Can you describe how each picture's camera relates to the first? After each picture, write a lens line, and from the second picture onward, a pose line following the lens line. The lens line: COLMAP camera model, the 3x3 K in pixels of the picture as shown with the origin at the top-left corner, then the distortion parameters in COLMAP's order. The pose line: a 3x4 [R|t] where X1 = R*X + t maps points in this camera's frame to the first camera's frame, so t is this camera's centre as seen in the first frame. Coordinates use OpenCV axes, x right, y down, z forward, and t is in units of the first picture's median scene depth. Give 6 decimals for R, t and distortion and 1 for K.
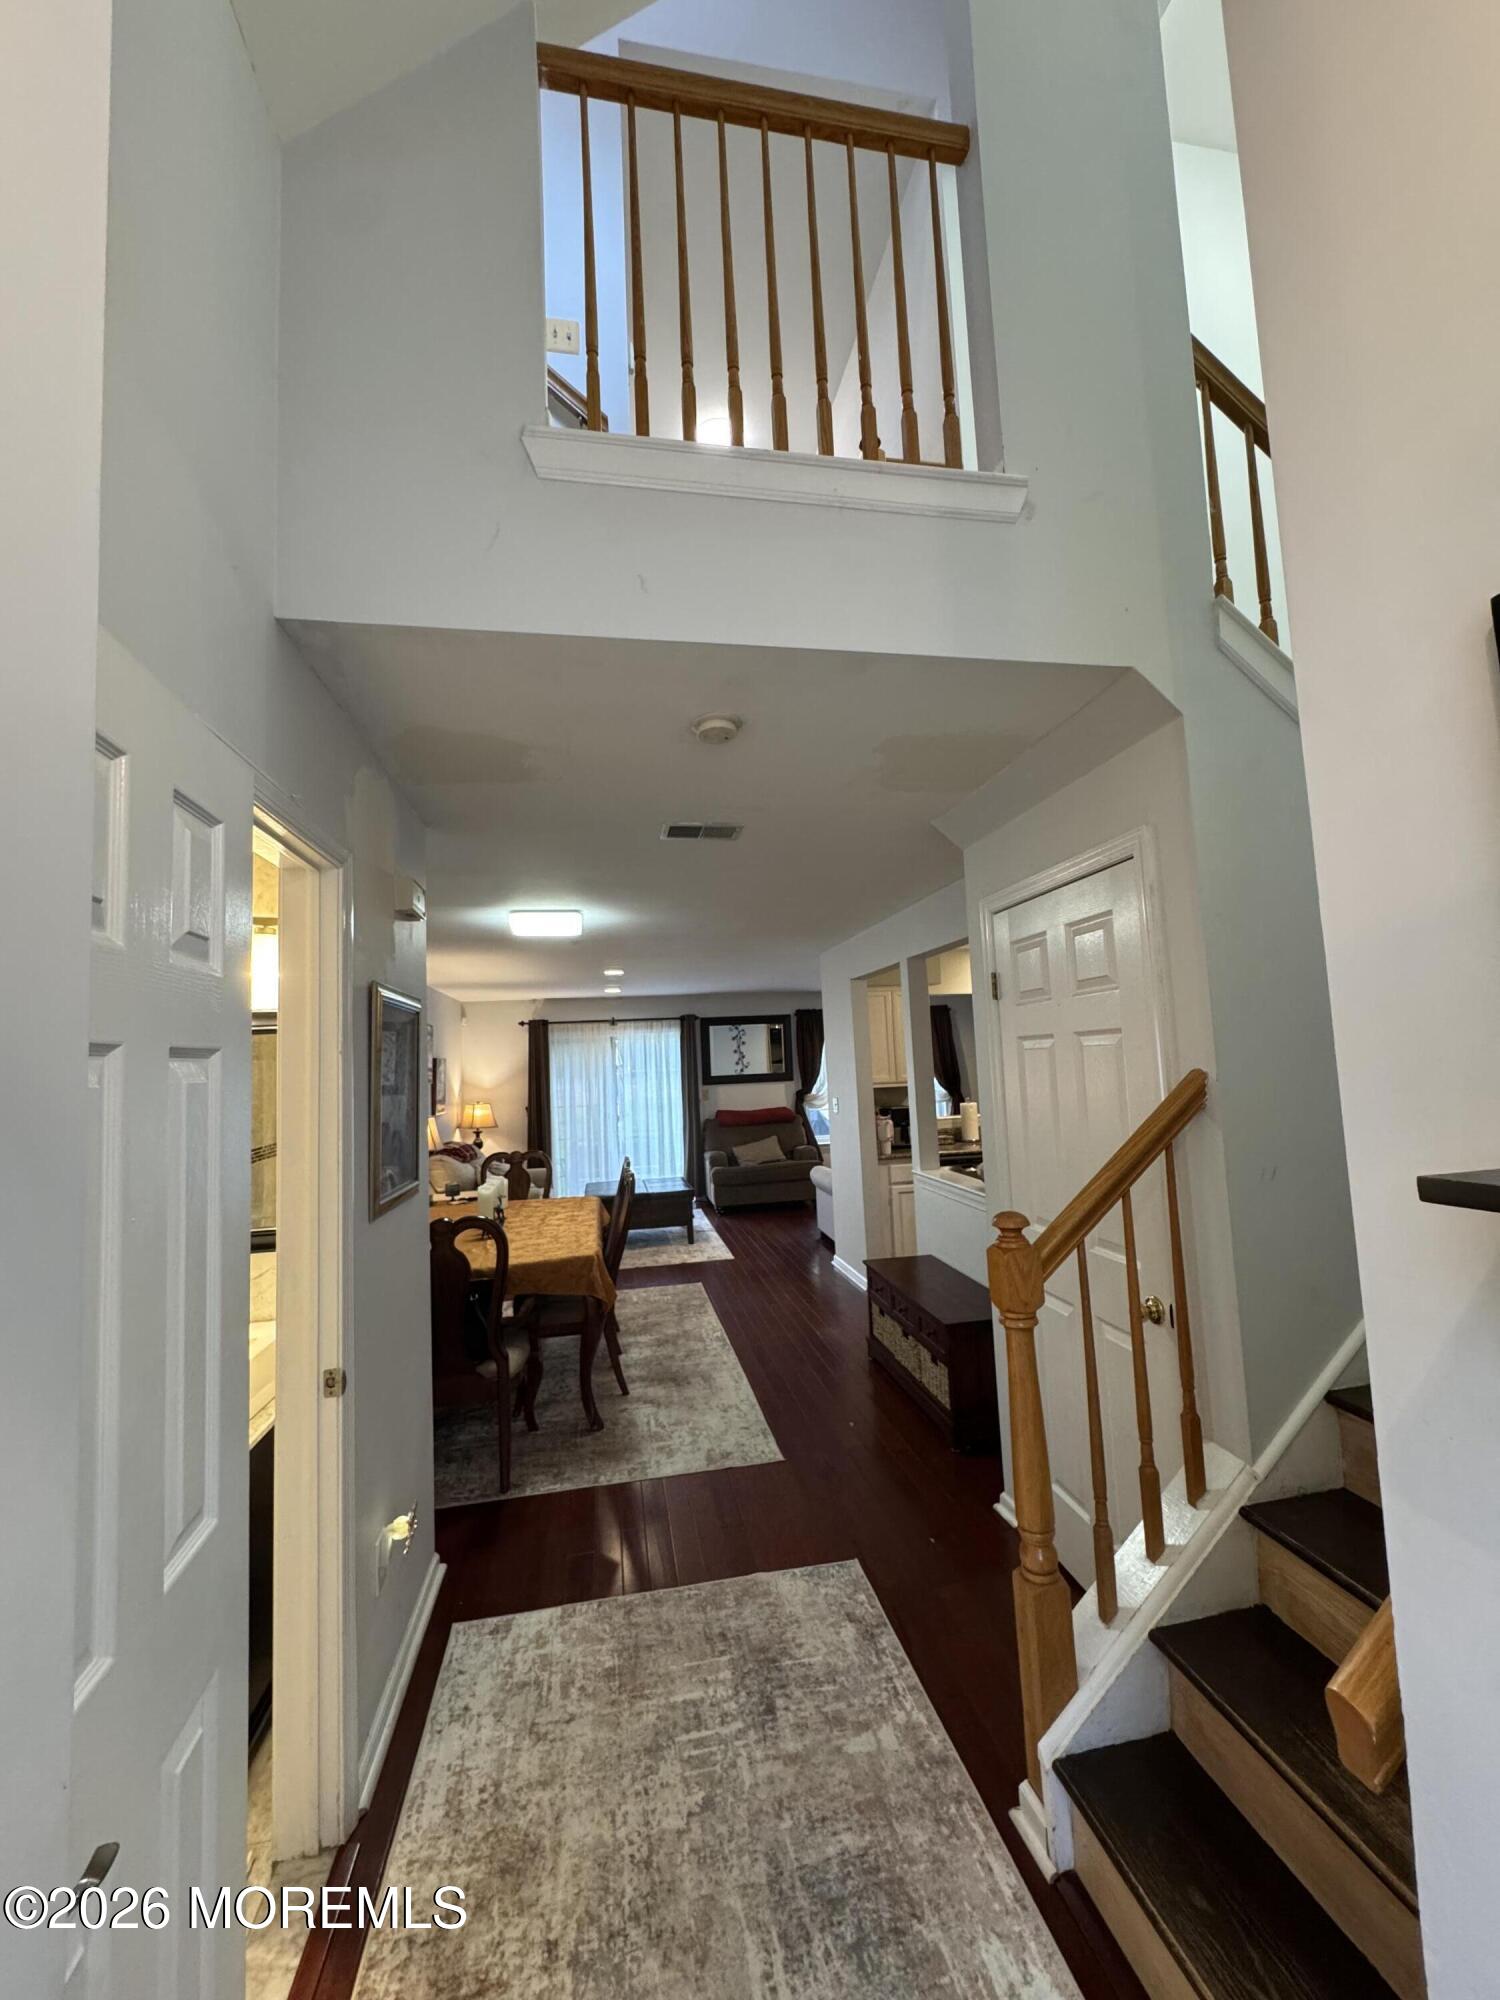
lens RADIAL K [[798.7, 0, 753.1], [0, 798.7, 1000.9], [0, 0, 1]] dist [0.000366, -0.000007]
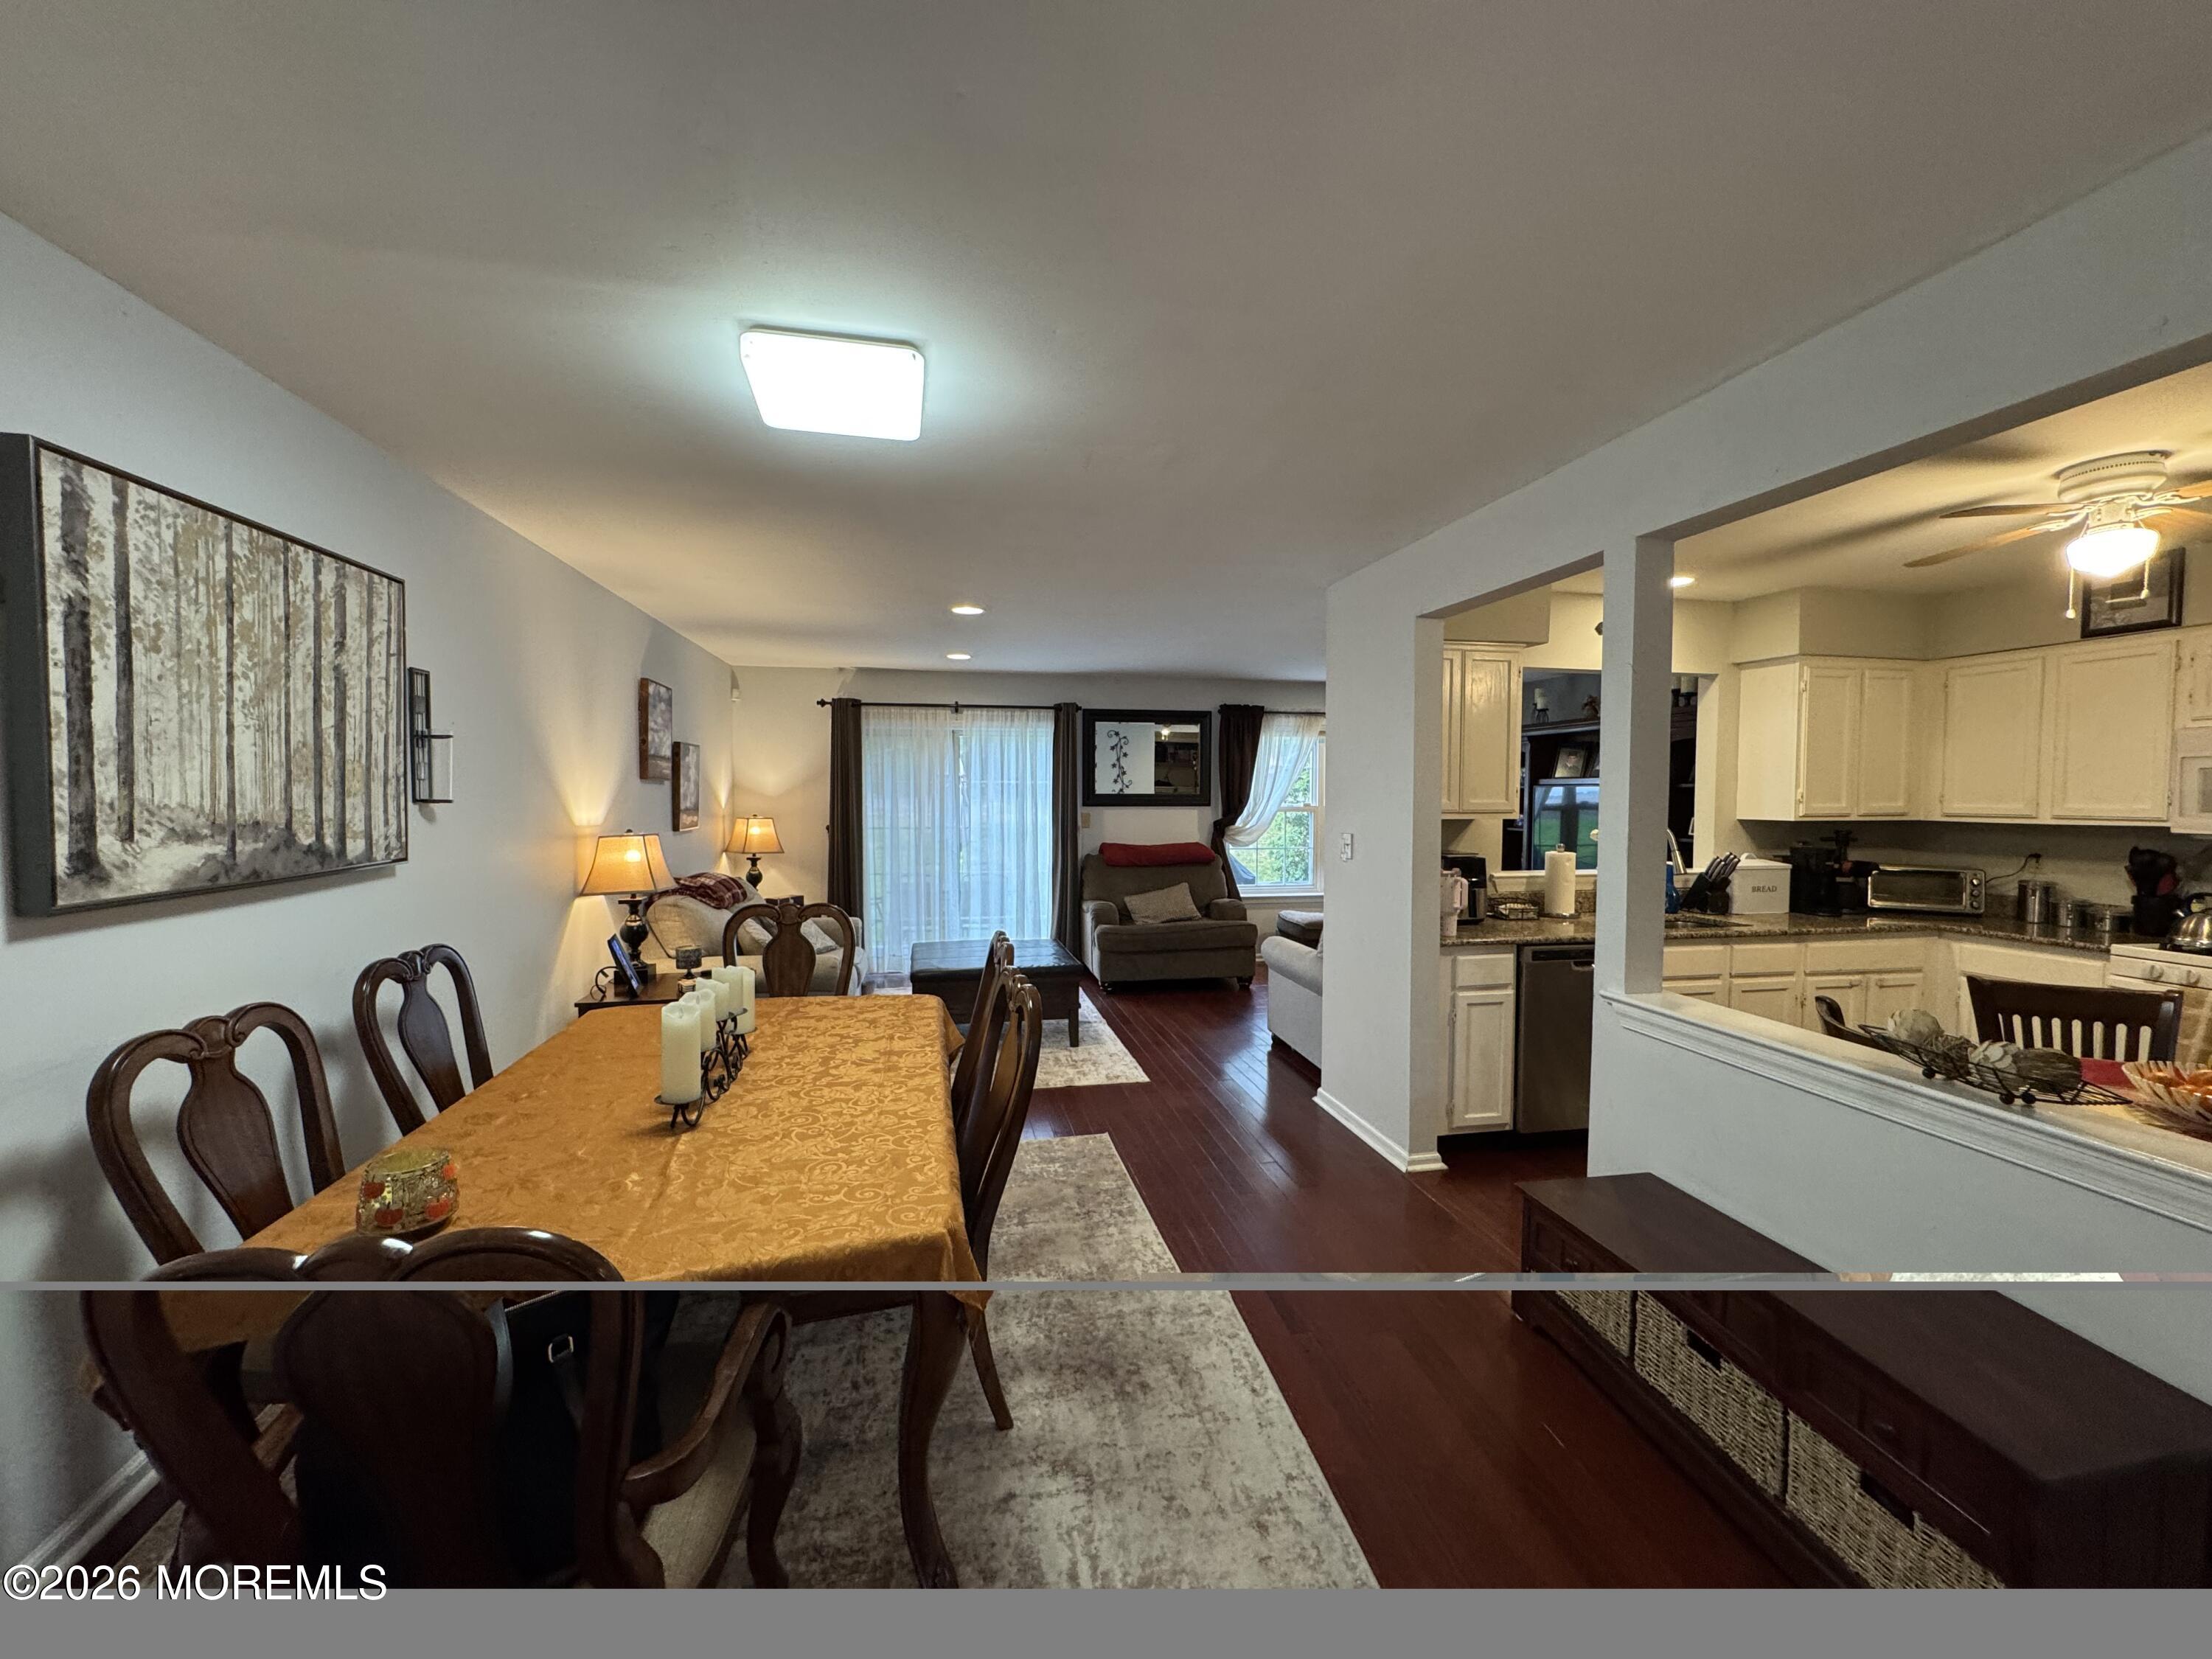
lens RADIAL K [[883.4, 0, 1102.7], [0, 883.4, 822.6], [0, 0, 1]] dist [0.000366, -0.000007]
pose [[0.998949, 0.044949, 0.009007, -0.055290], [-0.045682, 0.992475, 0.113608, 0.033159], [-0.003832, -0.113900, 0.993485, 0.246965]]
